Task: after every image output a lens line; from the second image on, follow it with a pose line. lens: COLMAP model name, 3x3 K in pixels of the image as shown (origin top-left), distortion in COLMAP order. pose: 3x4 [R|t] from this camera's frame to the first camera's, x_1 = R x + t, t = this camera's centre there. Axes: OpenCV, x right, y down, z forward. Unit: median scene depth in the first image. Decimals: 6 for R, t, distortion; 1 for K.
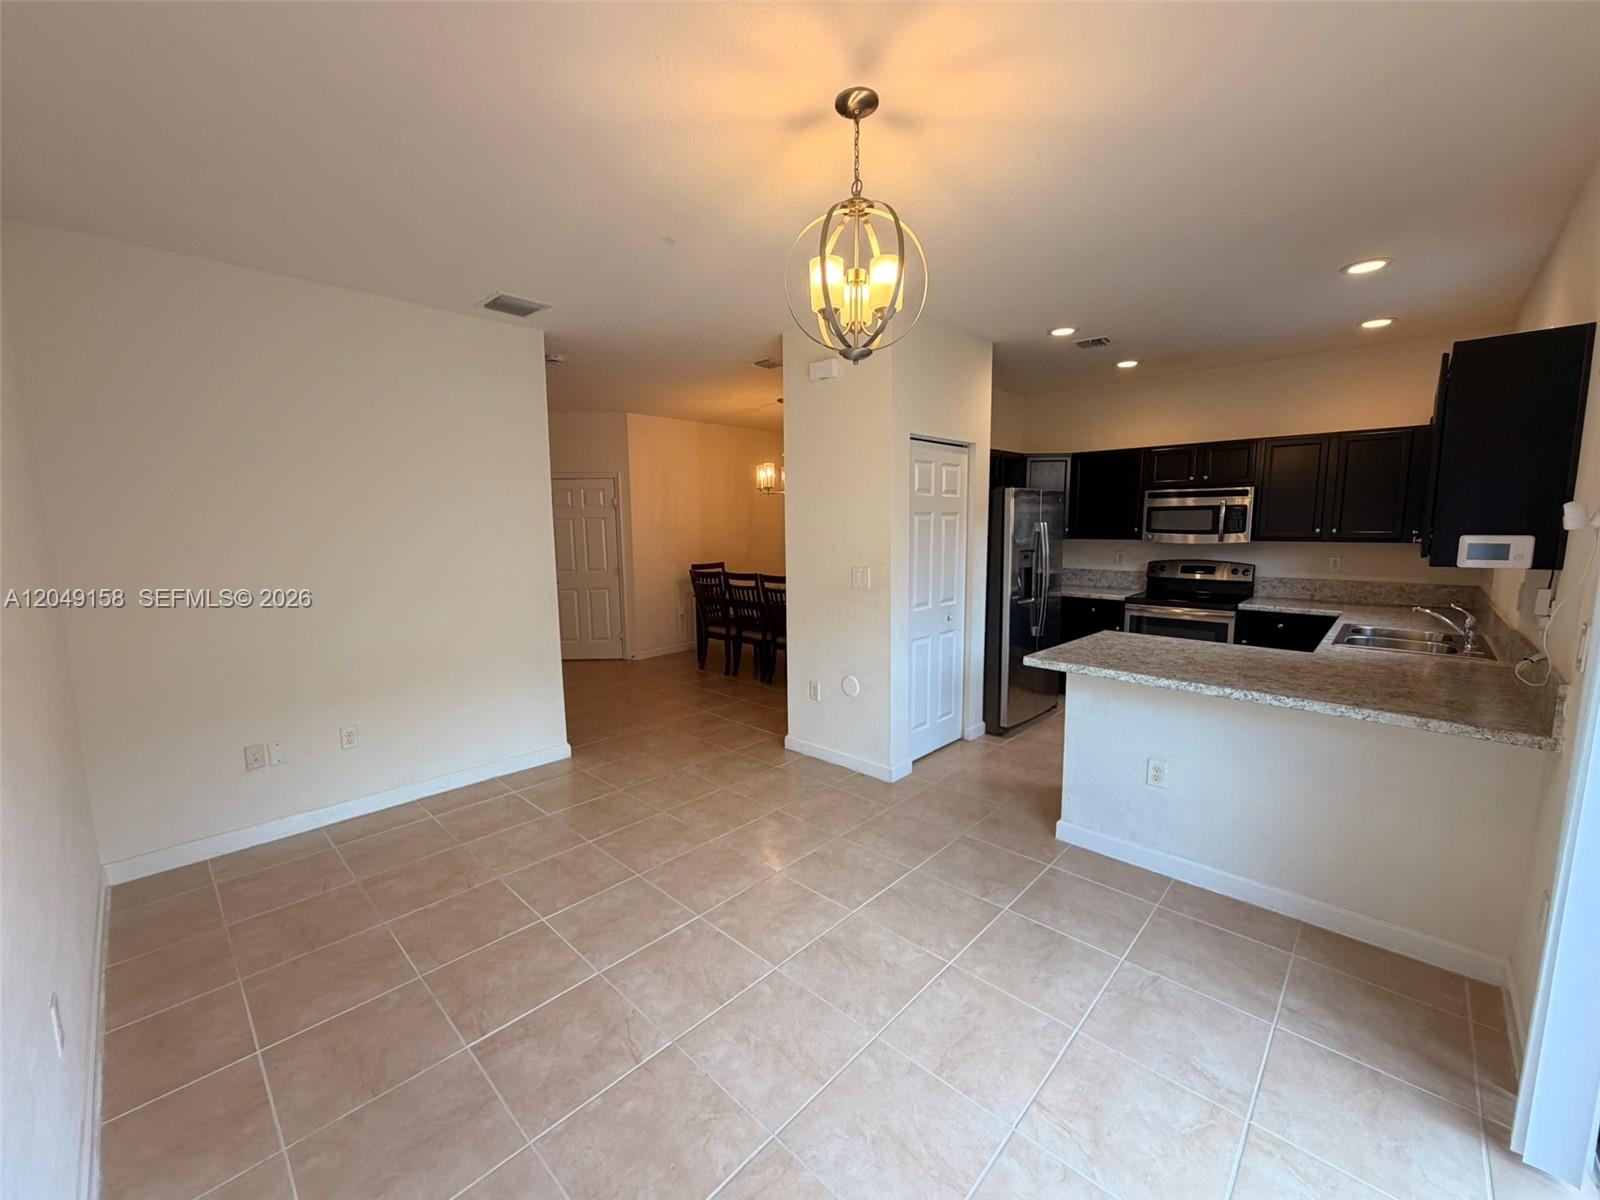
lens RADIAL K [[640.4, 0, 792.9], [0, 640.4, 608.4], [0, 0, 1]] dist [0.001442, 0.000303]
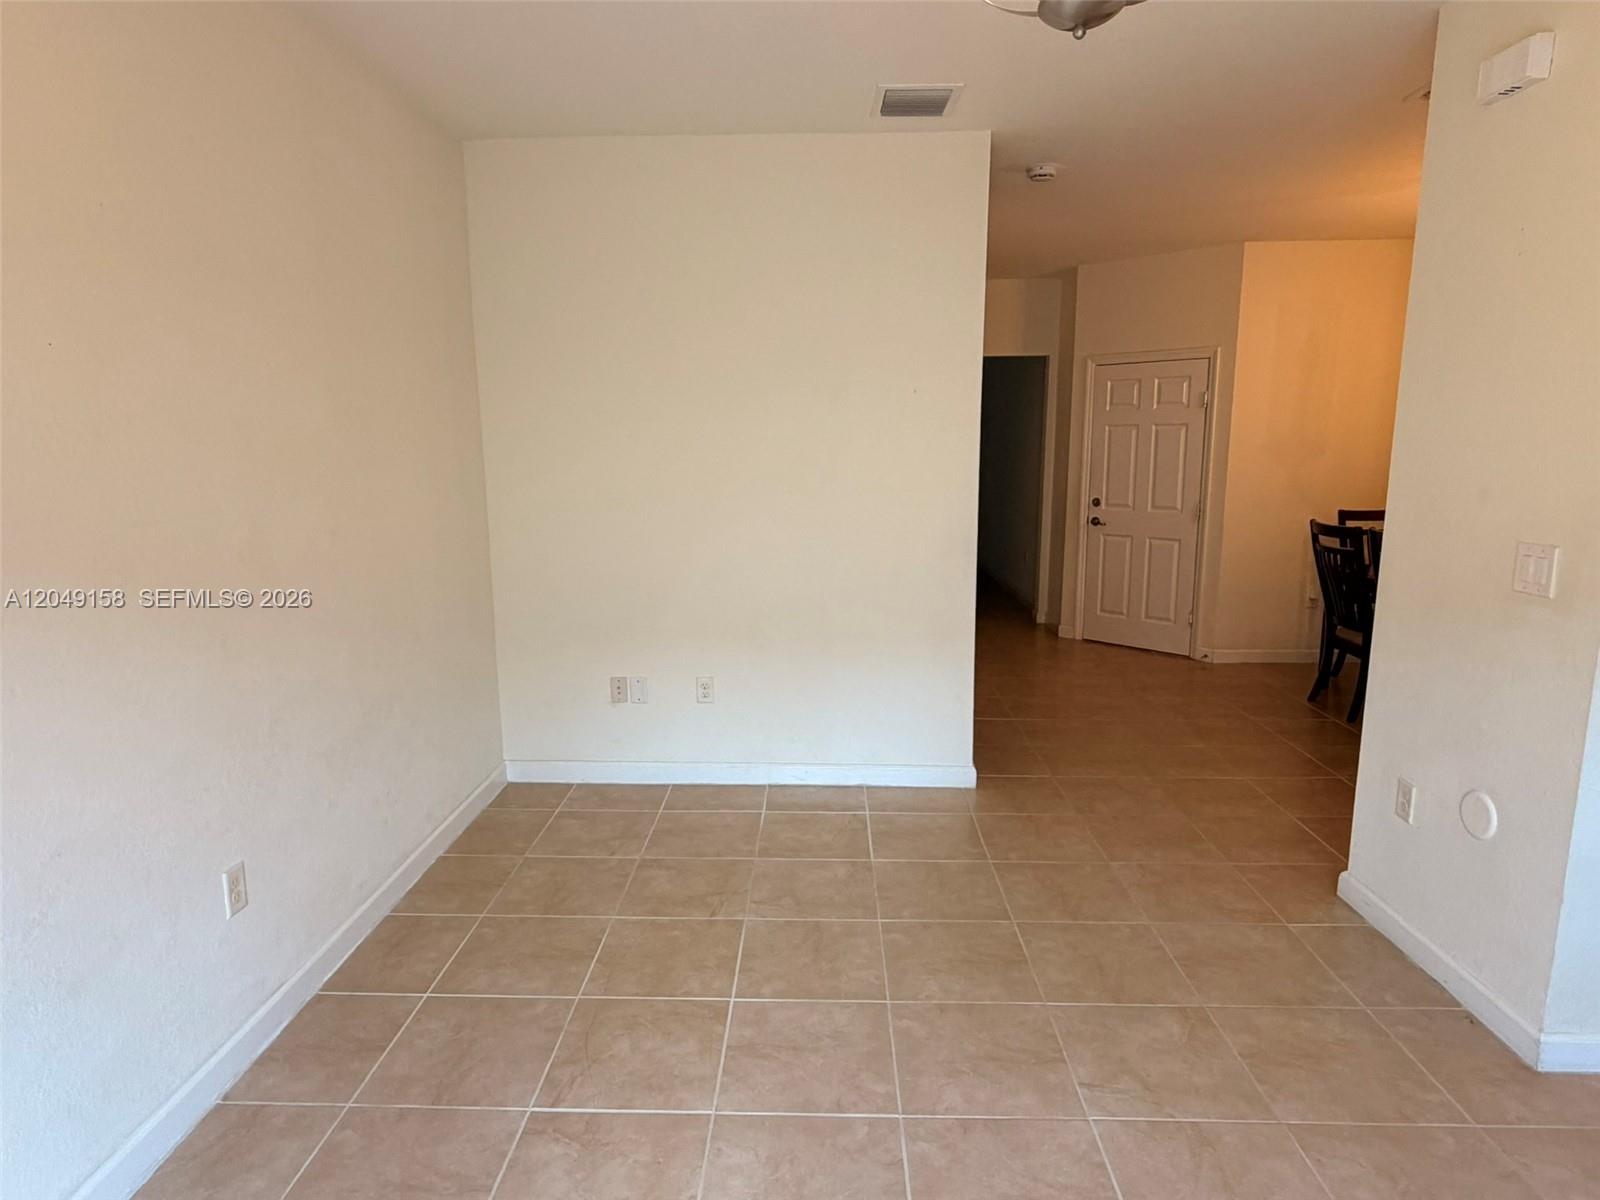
lens RADIAL K [[920.5, 0, 797.8], [0, 920.5, 607.4], [0, 0, 1]] dist [0.003042, -0.001451]
pose [[0.667521, 0.142967, -0.730736, 0.255870], [-0.101310, 0.989706, 0.101087, -0.040050], [0.737666, 0.006553, 0.675134, 0.274252]]
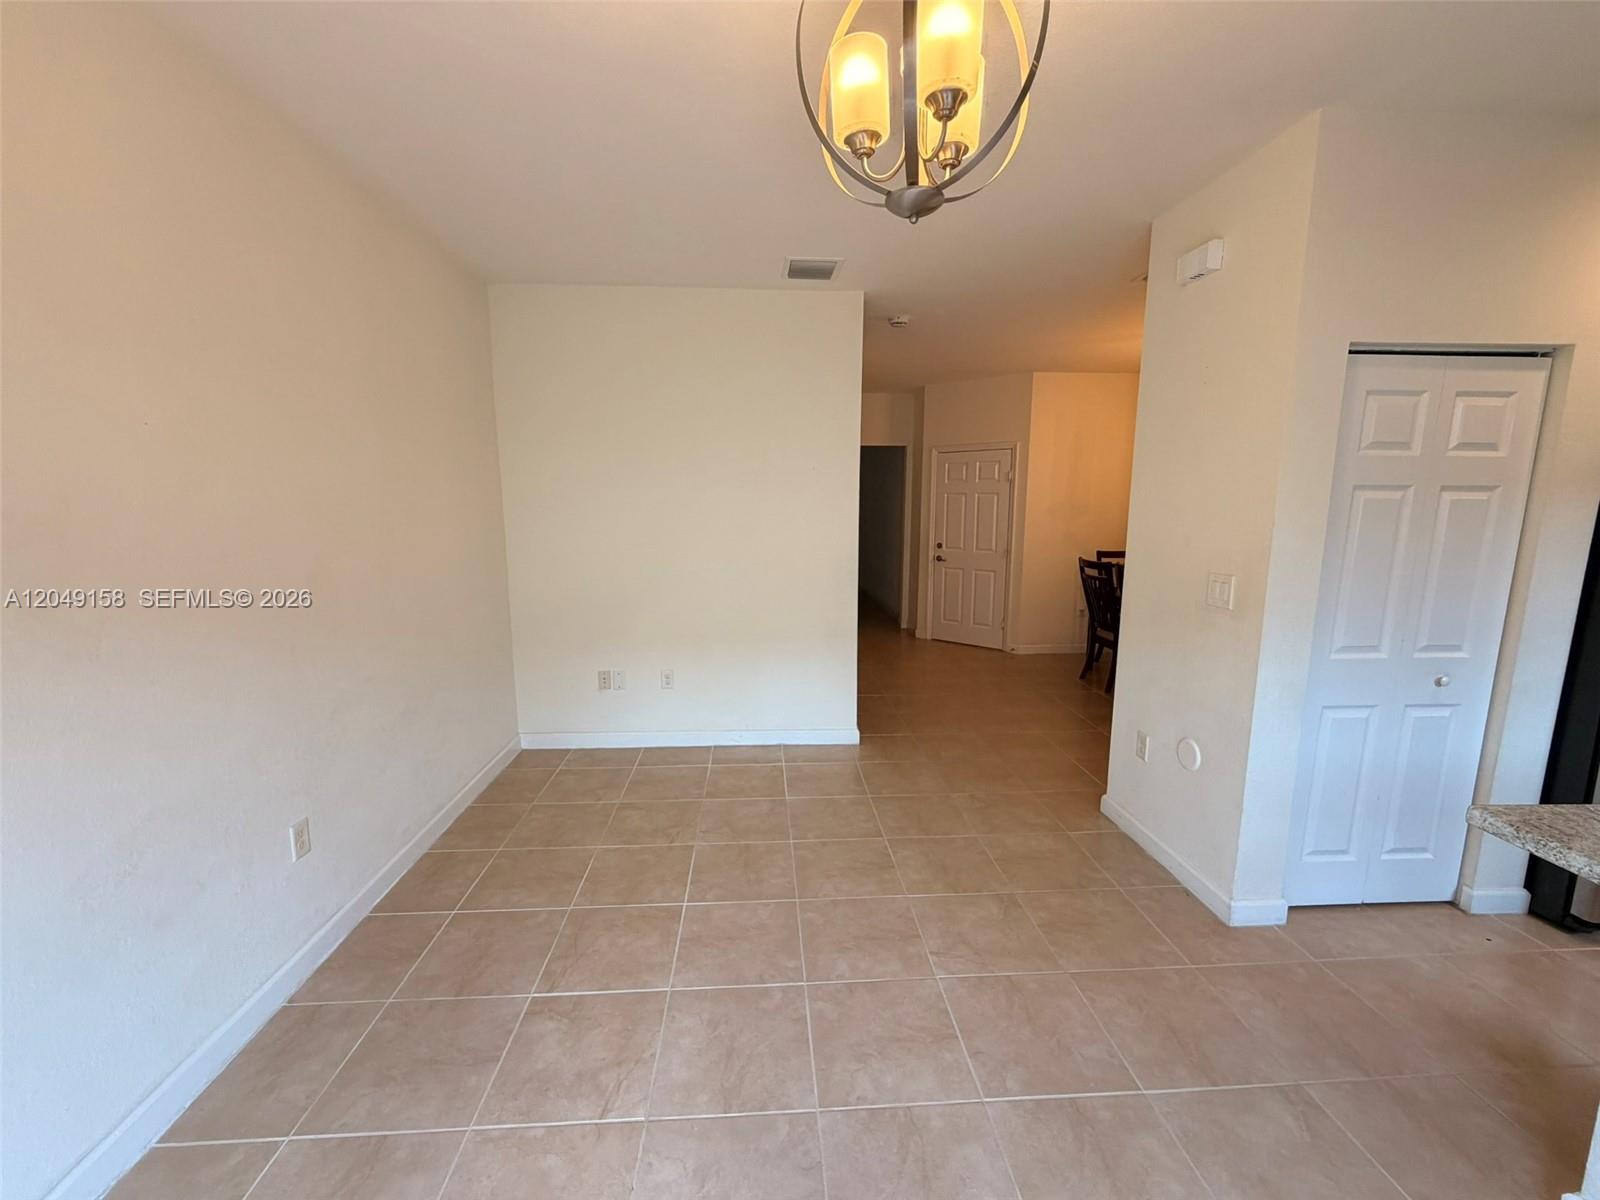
lens RADIAL K [[640.4, 0, 797.7], [0, 640.4, 603.3], [0, 0, 1]] dist [0.001442, 0.000303]
pose [[0.732795, 0.121070, -0.669593, 0.253126], [-0.101089, 0.992494, 0.068824, -0.041656], [0.672899, 0.017254, 0.739533, 0.289636]]
